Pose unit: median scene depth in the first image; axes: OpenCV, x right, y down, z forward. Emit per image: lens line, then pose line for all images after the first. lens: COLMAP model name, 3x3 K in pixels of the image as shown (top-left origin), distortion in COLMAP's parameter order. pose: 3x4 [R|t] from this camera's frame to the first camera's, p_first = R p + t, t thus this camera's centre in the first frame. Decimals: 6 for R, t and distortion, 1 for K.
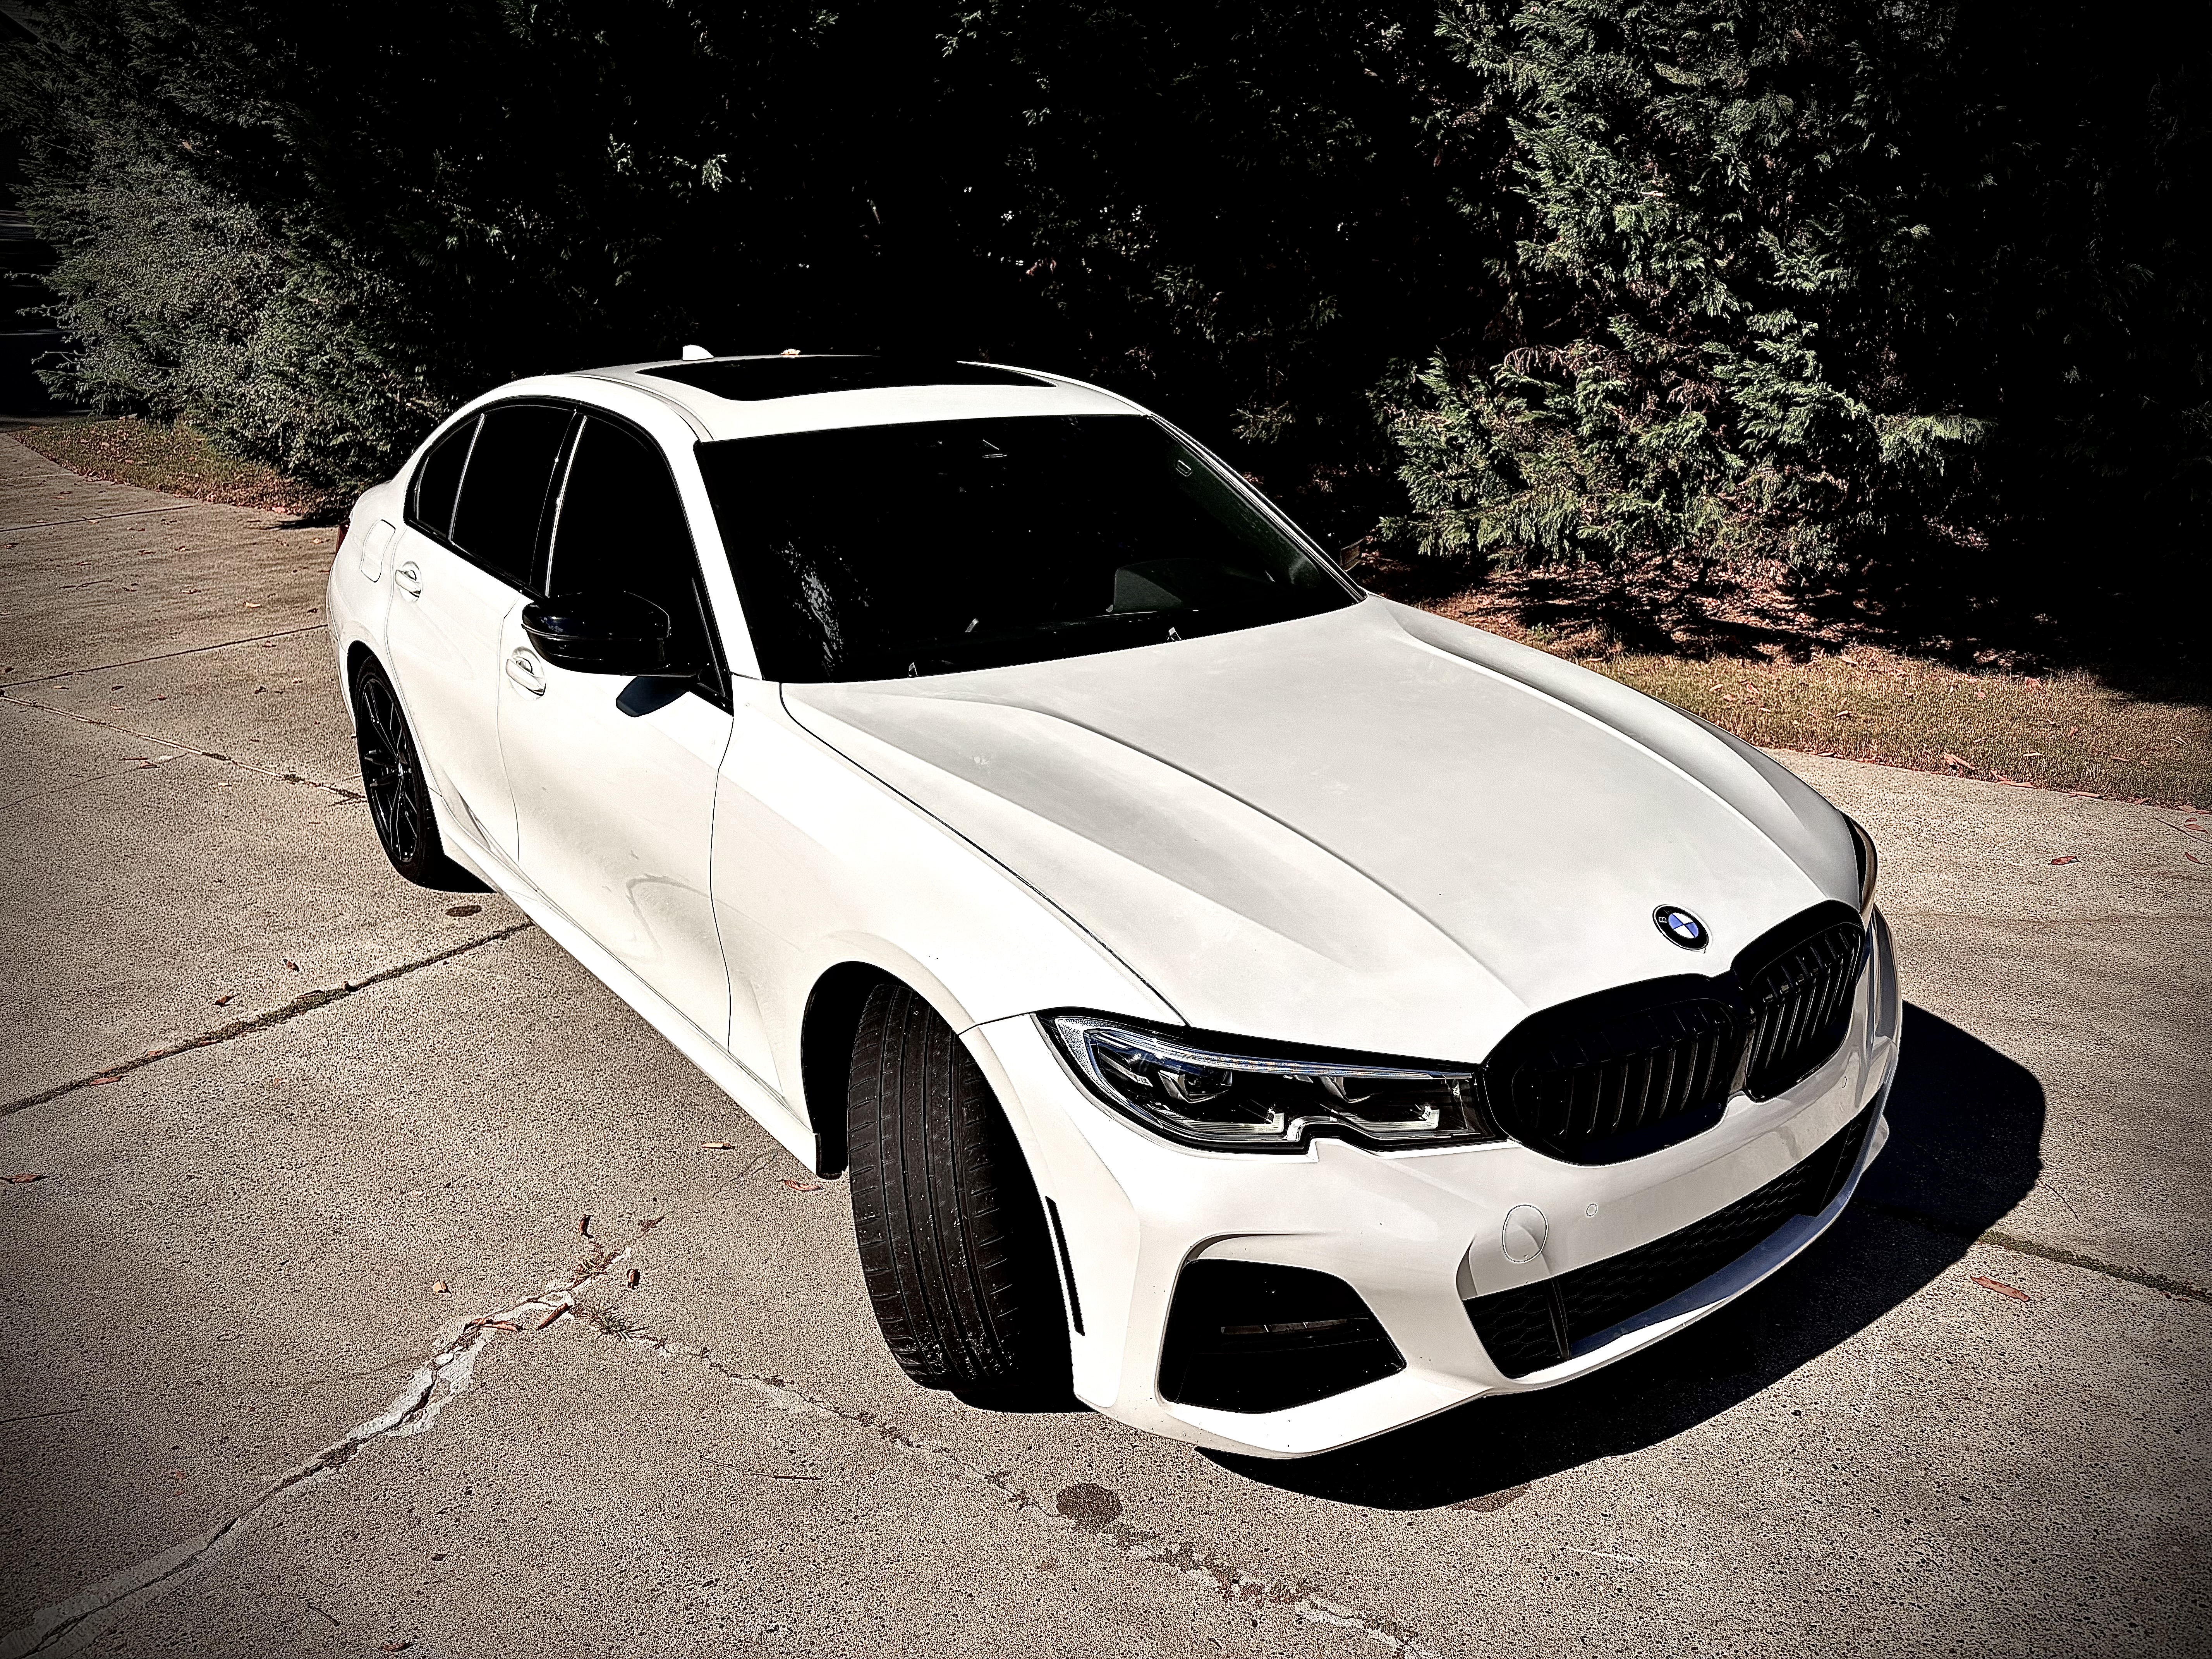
lens RADIAL K [[1683.6, 0, 1106.0], [0, 1683.6, 829.5], [0, 0, 1]] dist [0.020771, -0.000819]
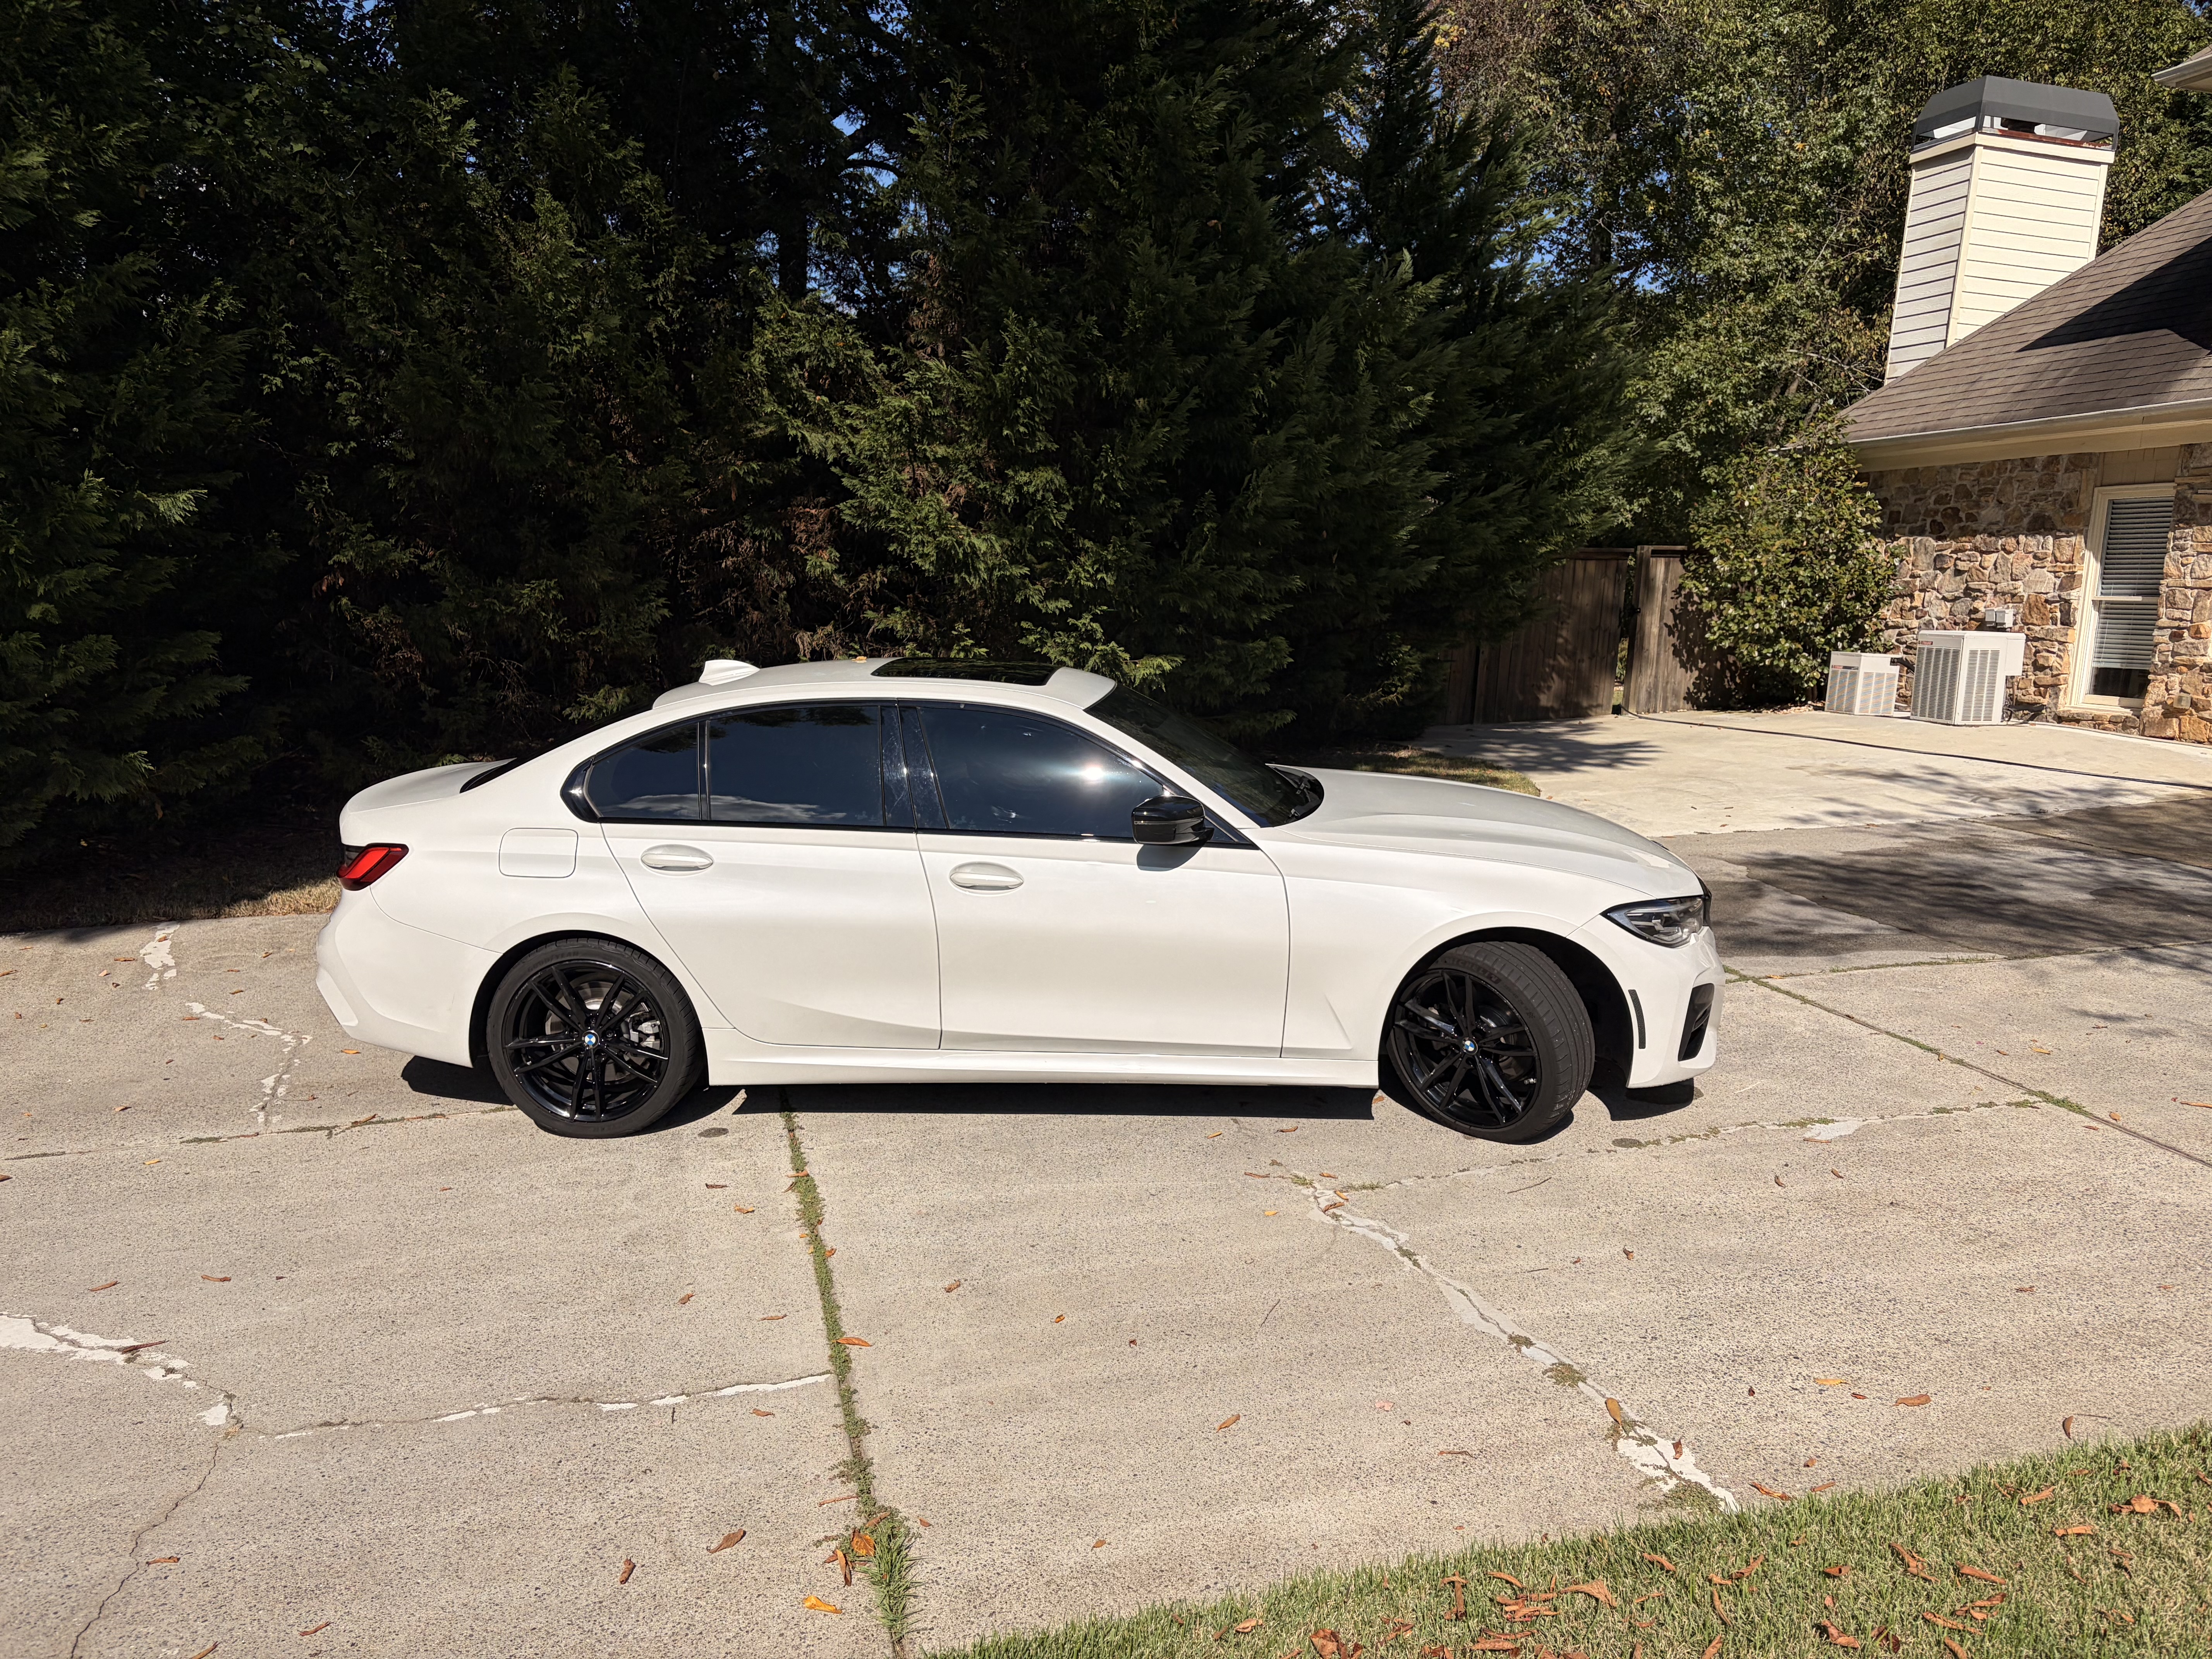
lens RADIAL K [[1678.9, 0, 1106.0], [0, 1678.9, 829.5], [0, 0, 1]] dist [0.043140, 0.003654]
pose [[0.651231, -0.142737, 0.745335, -1.731867], [0.255146, 0.966159, -0.037905, -0.069292], [-0.714702, 0.214854, 0.665612, -0.049557]]
